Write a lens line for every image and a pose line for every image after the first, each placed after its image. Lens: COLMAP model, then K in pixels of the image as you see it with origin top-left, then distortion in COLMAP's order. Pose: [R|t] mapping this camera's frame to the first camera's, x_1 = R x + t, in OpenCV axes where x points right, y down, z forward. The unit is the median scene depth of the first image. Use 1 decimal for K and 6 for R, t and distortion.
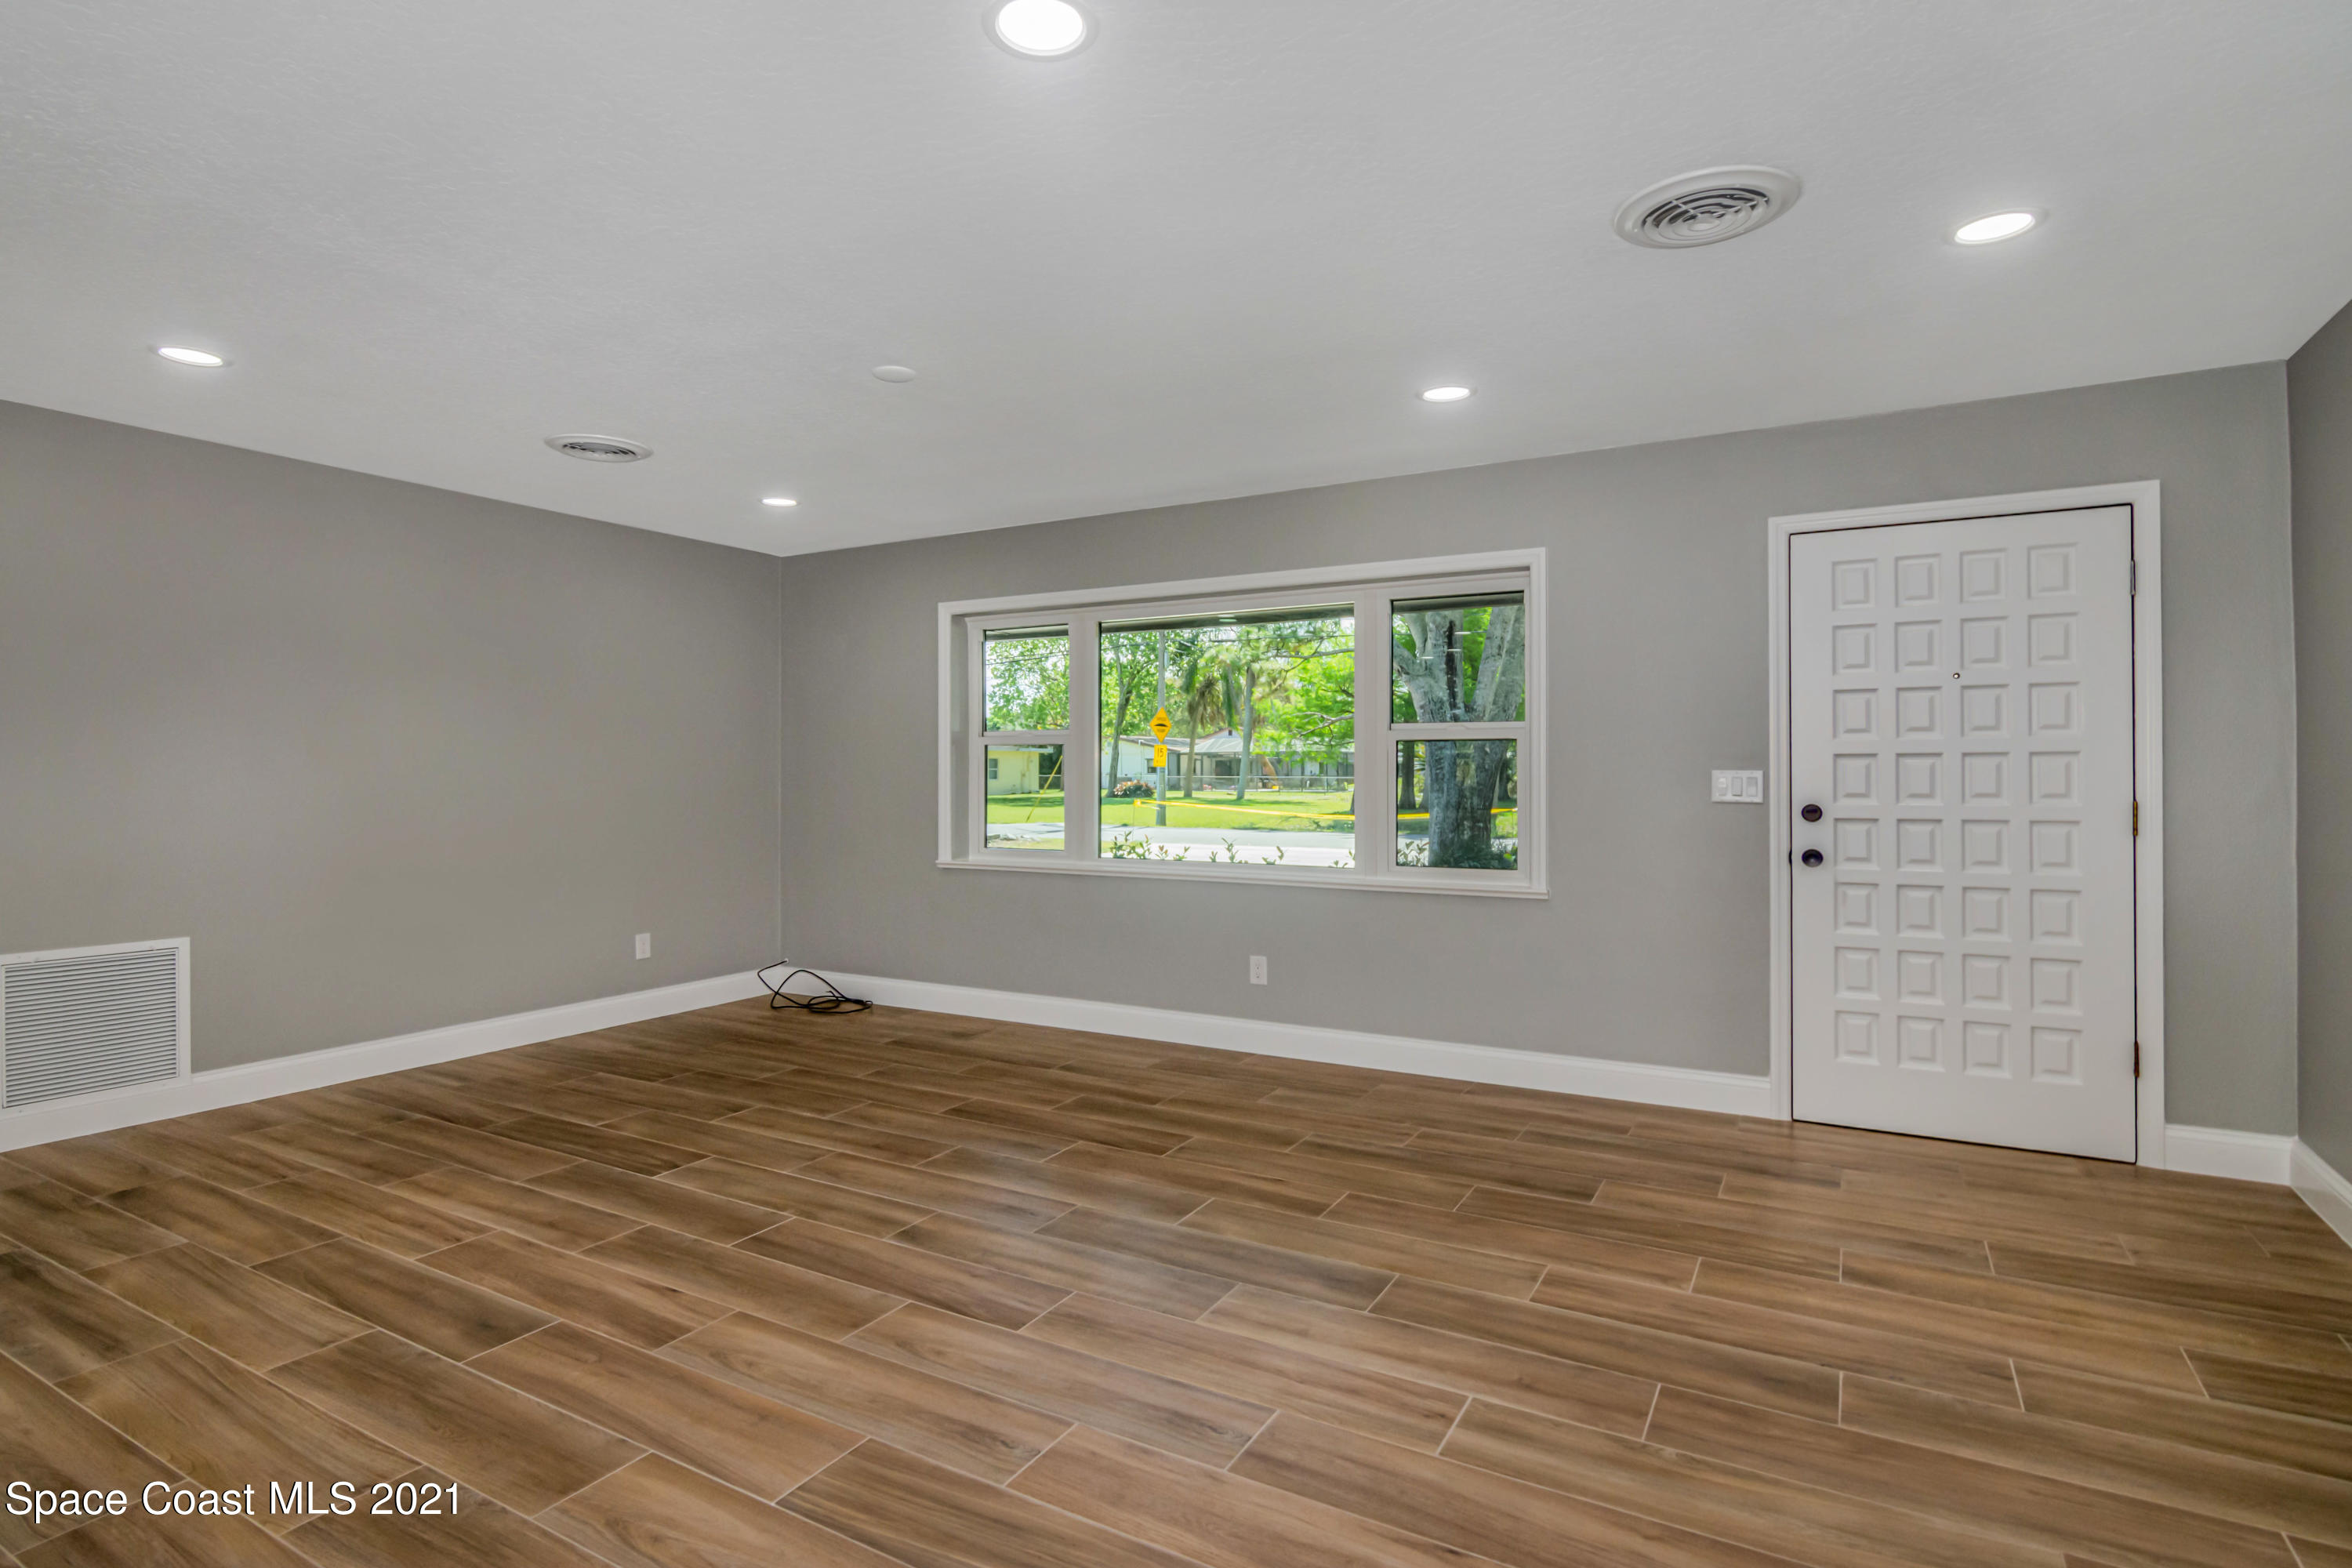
lens RADIAL K [[1205.5, 0, 1162.5], [0, 1205.5, 776.3], [0, 0, 1]] dist [-0.003240, -0.000885]
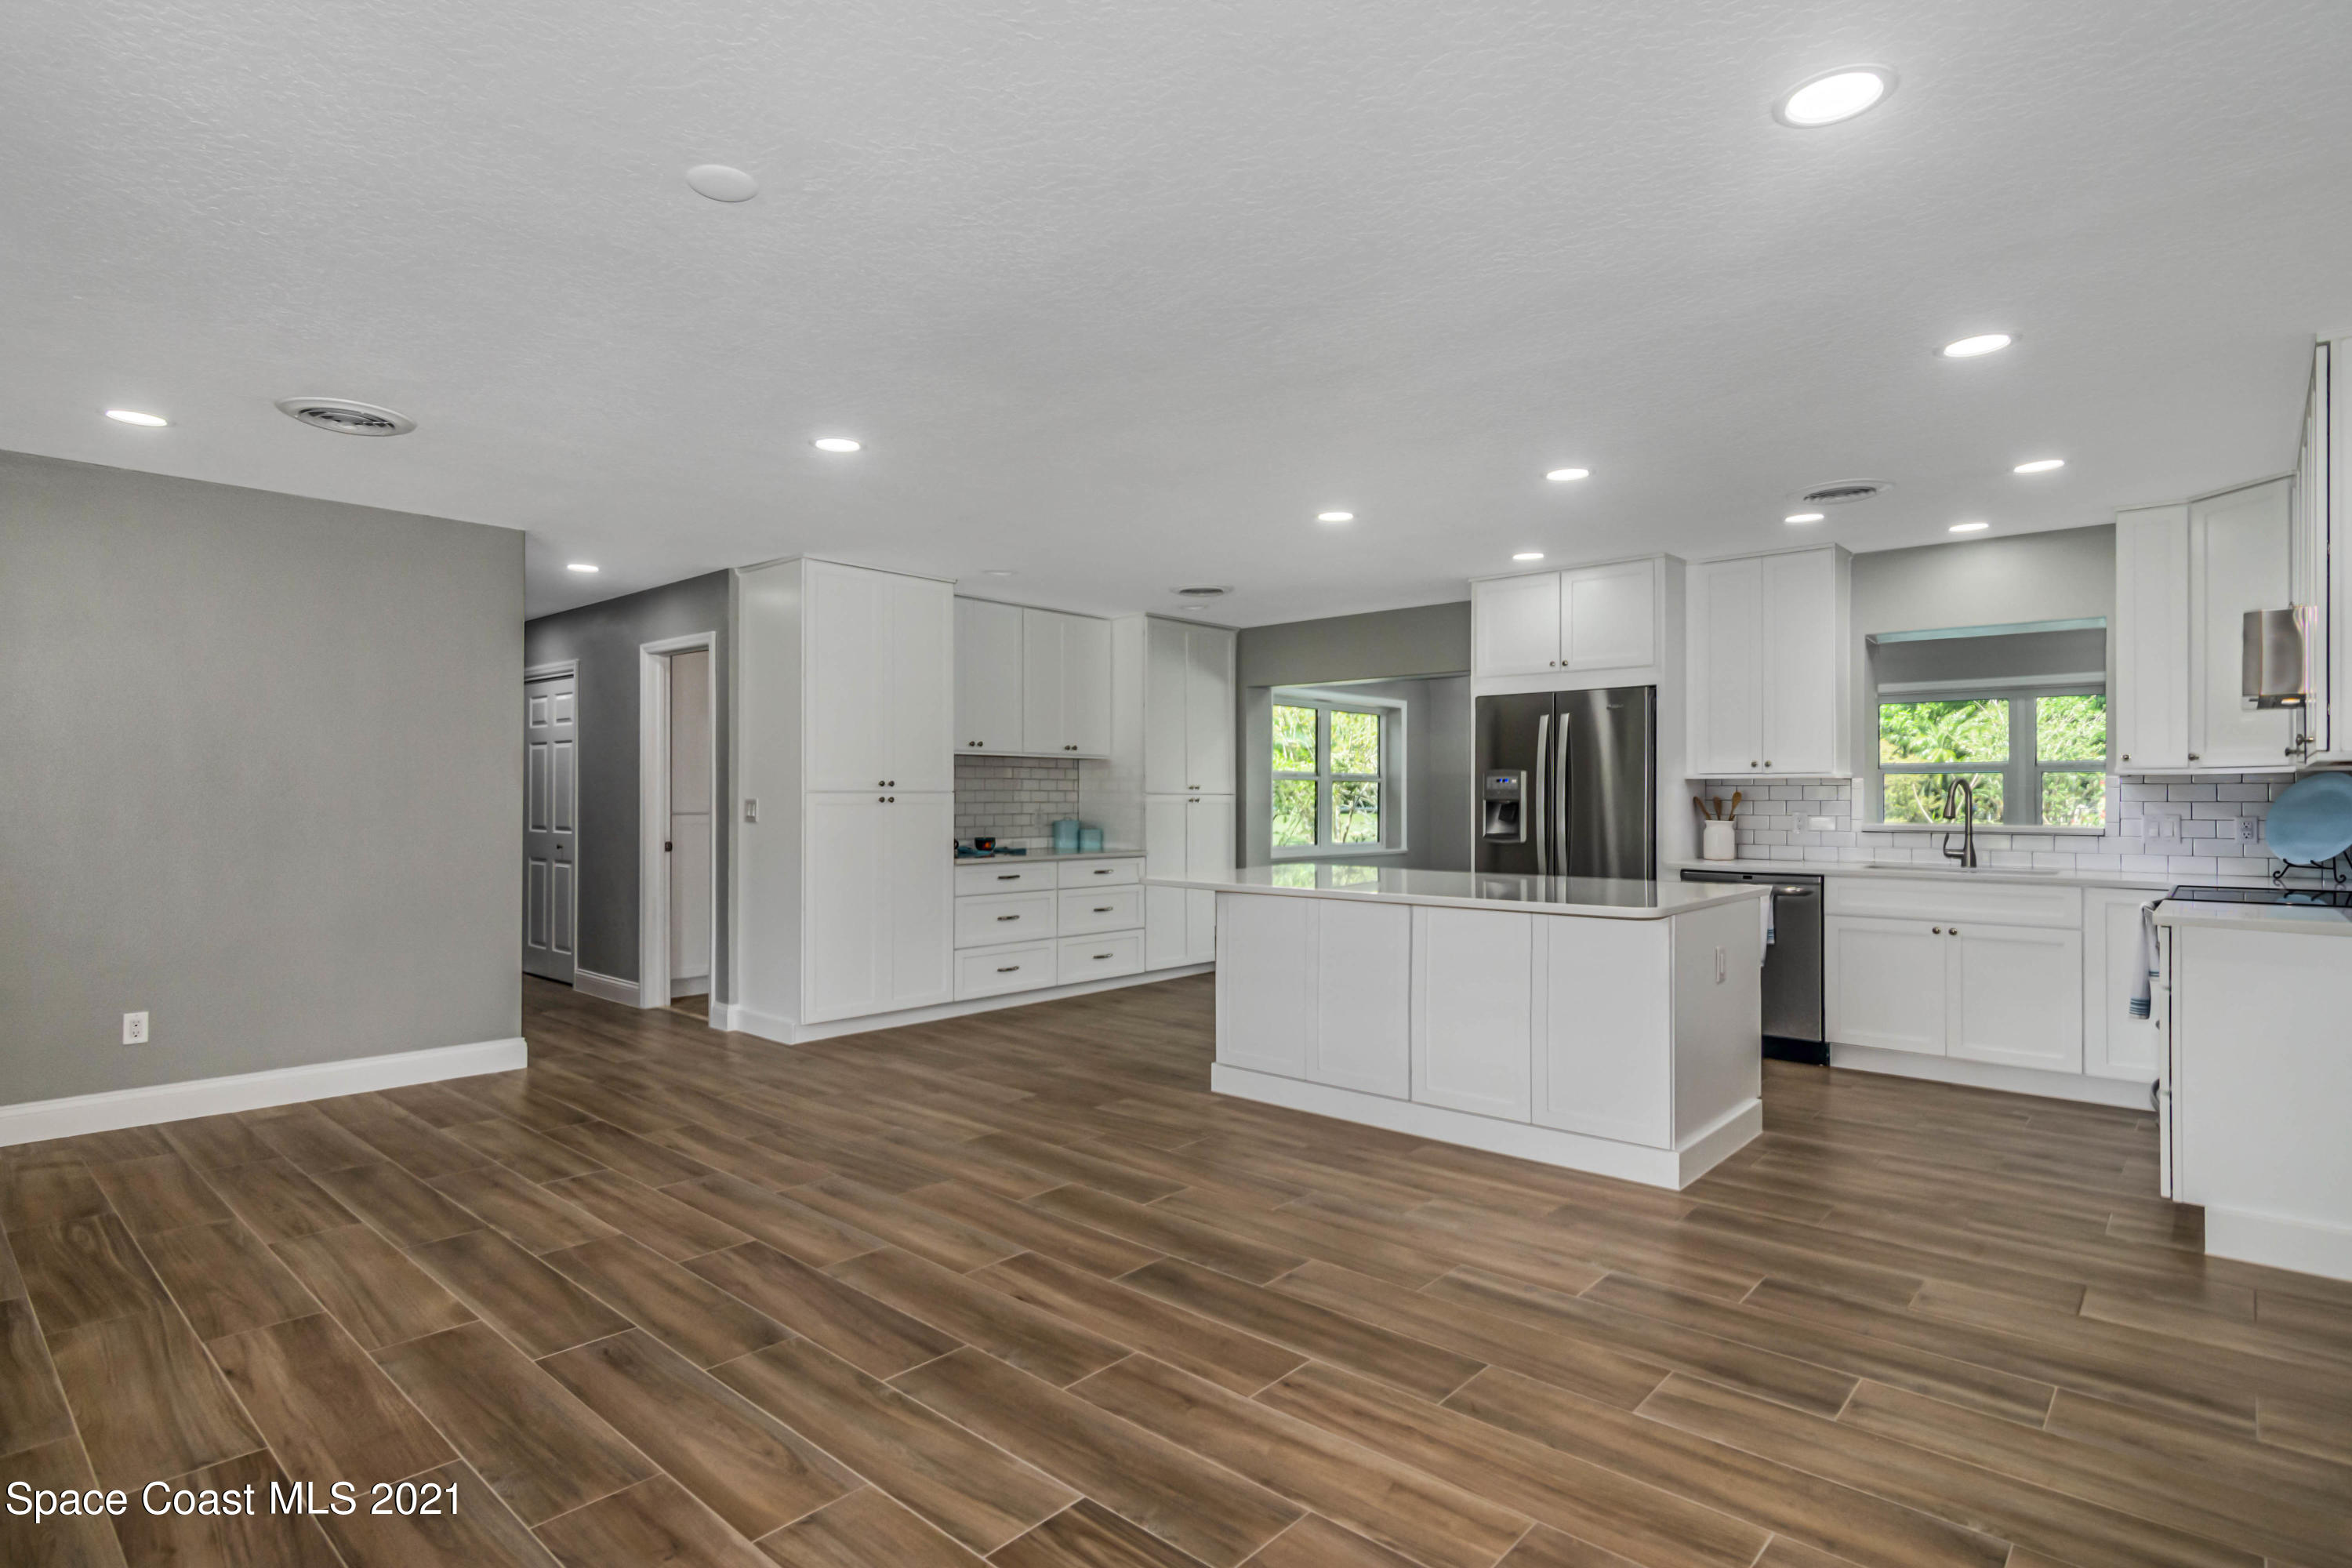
lens RADIAL K [[1184.3, 0, 1162.0], [0, 1184.3, 778.3], [0, 0, 1]] dist [-0.004207, 0.000407]
pose [[-0.978746, 0.000675, 0.205077, -0.611229], [-0.001354, 0.999952, -0.009755, -0.009807], [-0.205074, -0.009825, -0.978697, 1.645023]]
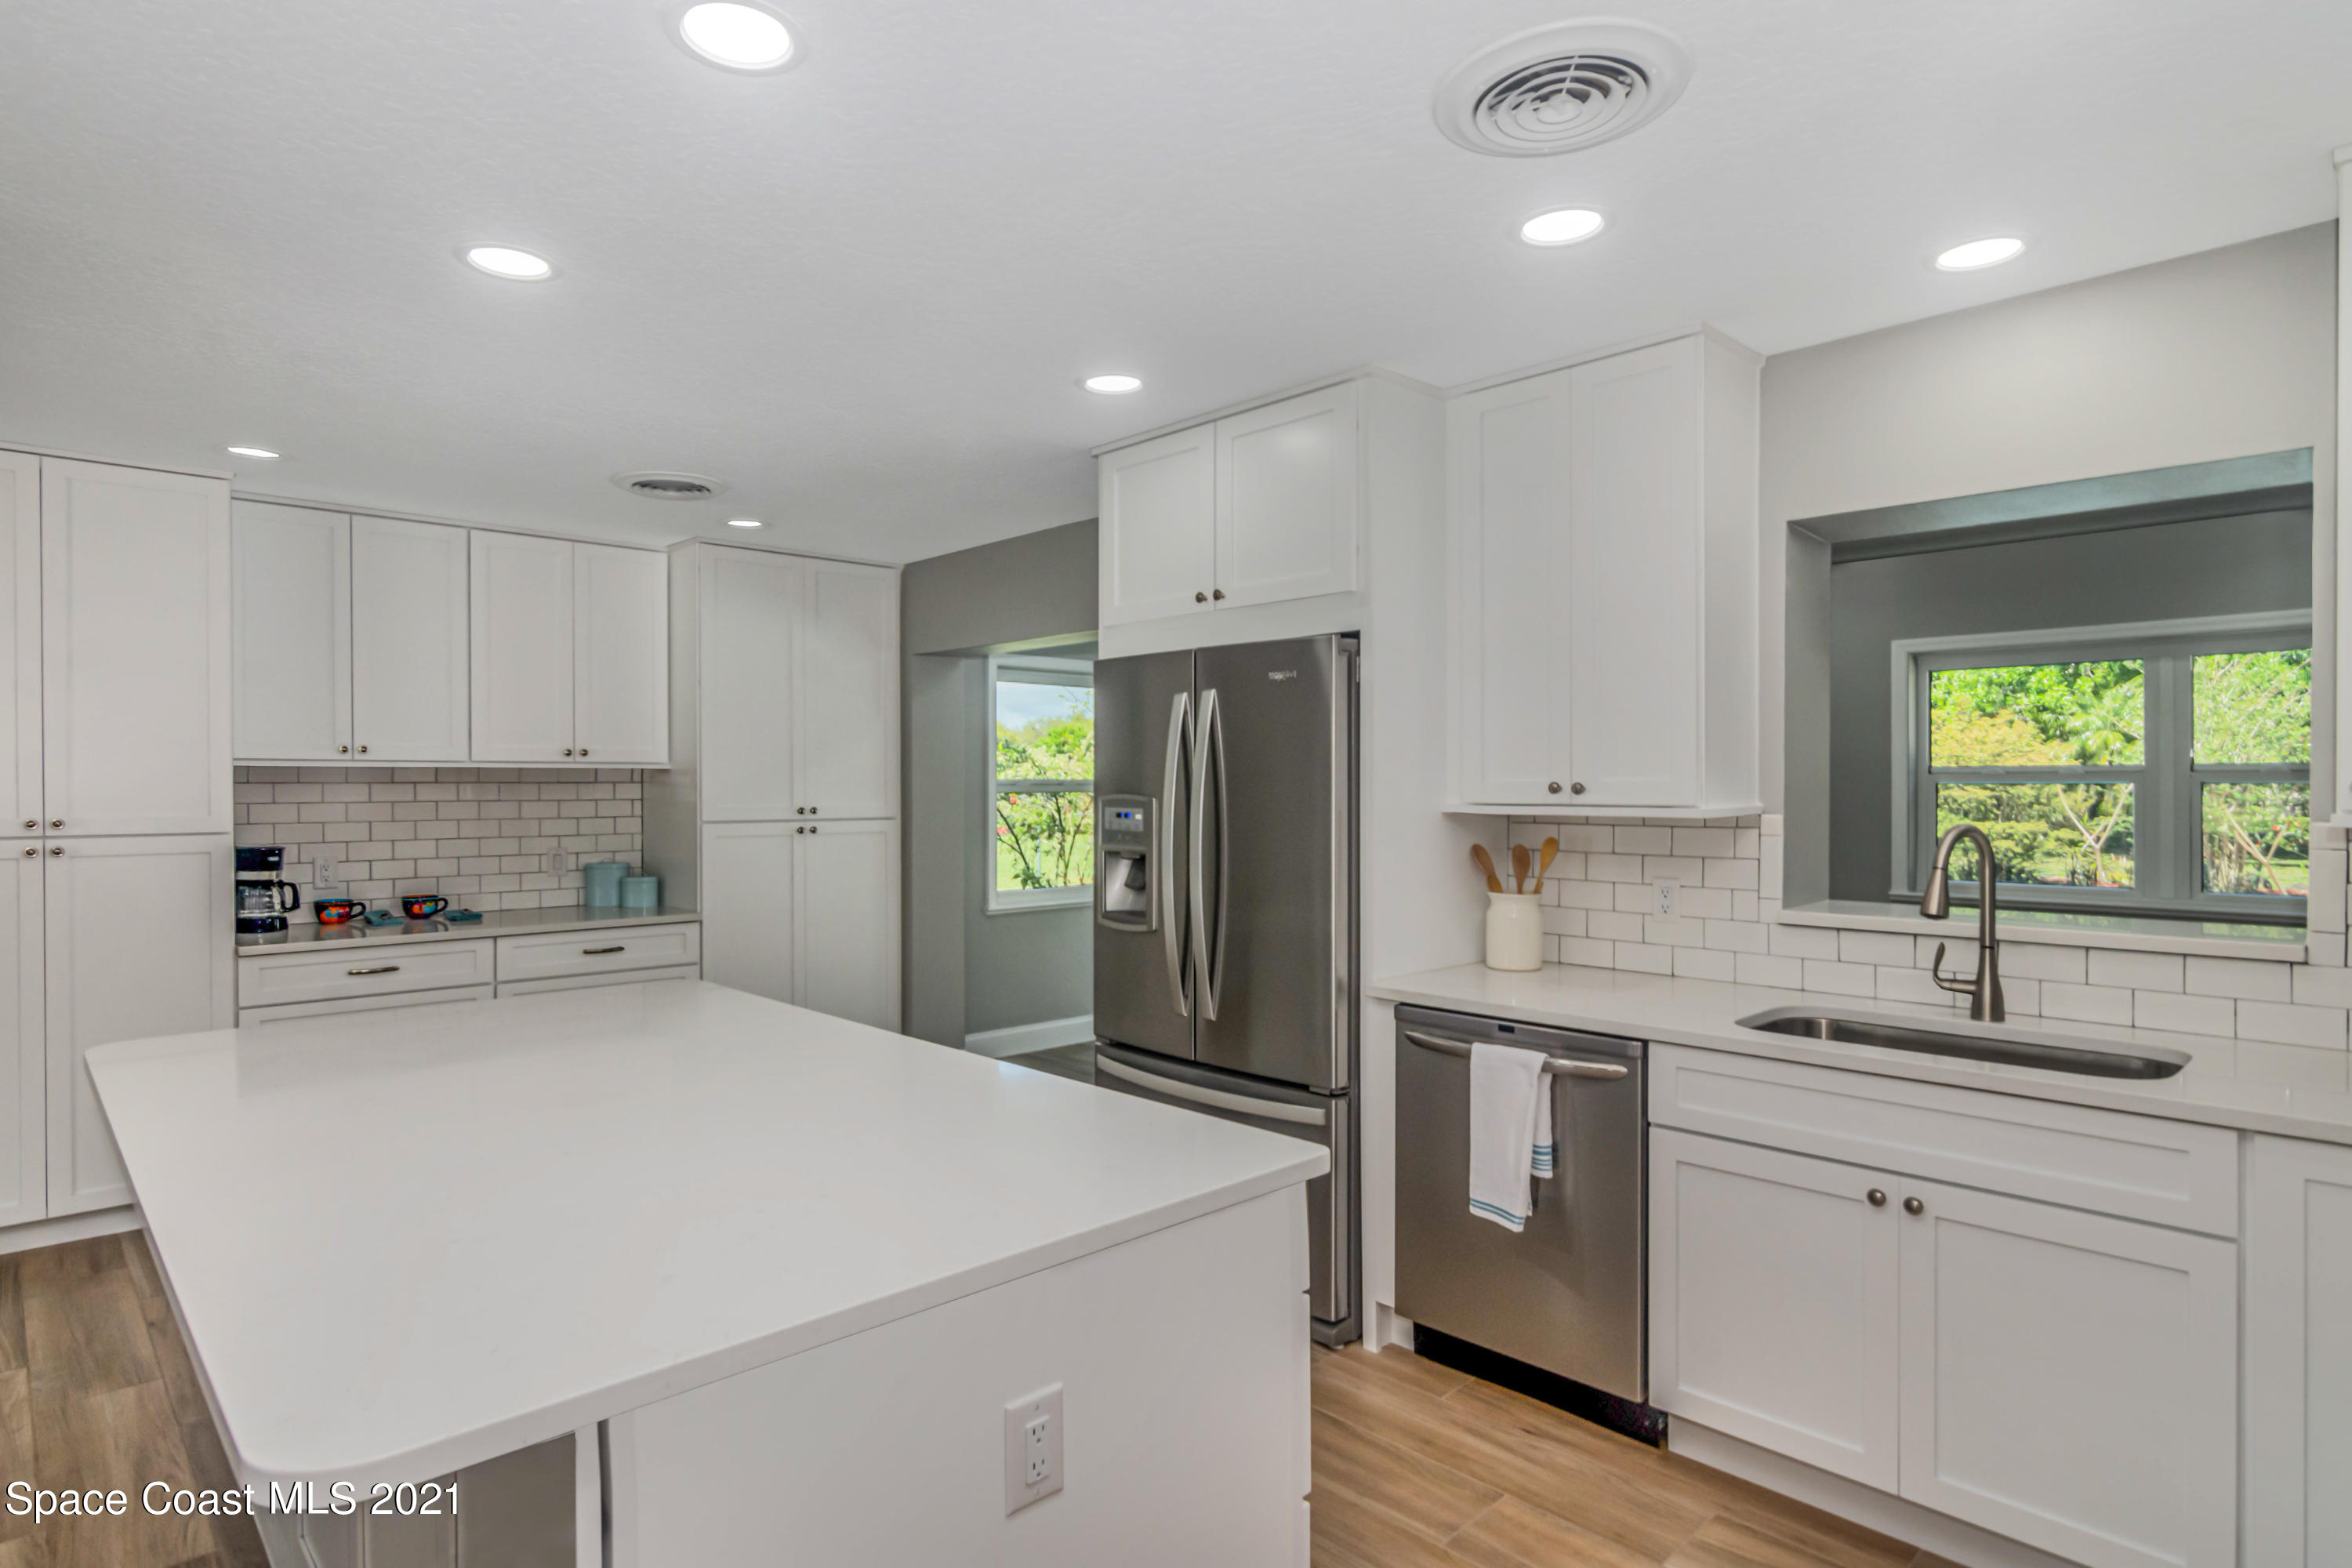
lens RADIAL K [[1246.4, 0, 1173.6], [0, 1246.4, 772.2], [0, 0, 1]] dist [-0.003772, -0.000564]
pose [[-0.960939, 0.004793, 0.276719, -1.080911], [0.003703, 0.999983, -0.004461, -0.055660], [-0.276736, -0.003262, -0.960941, 0.730642]]
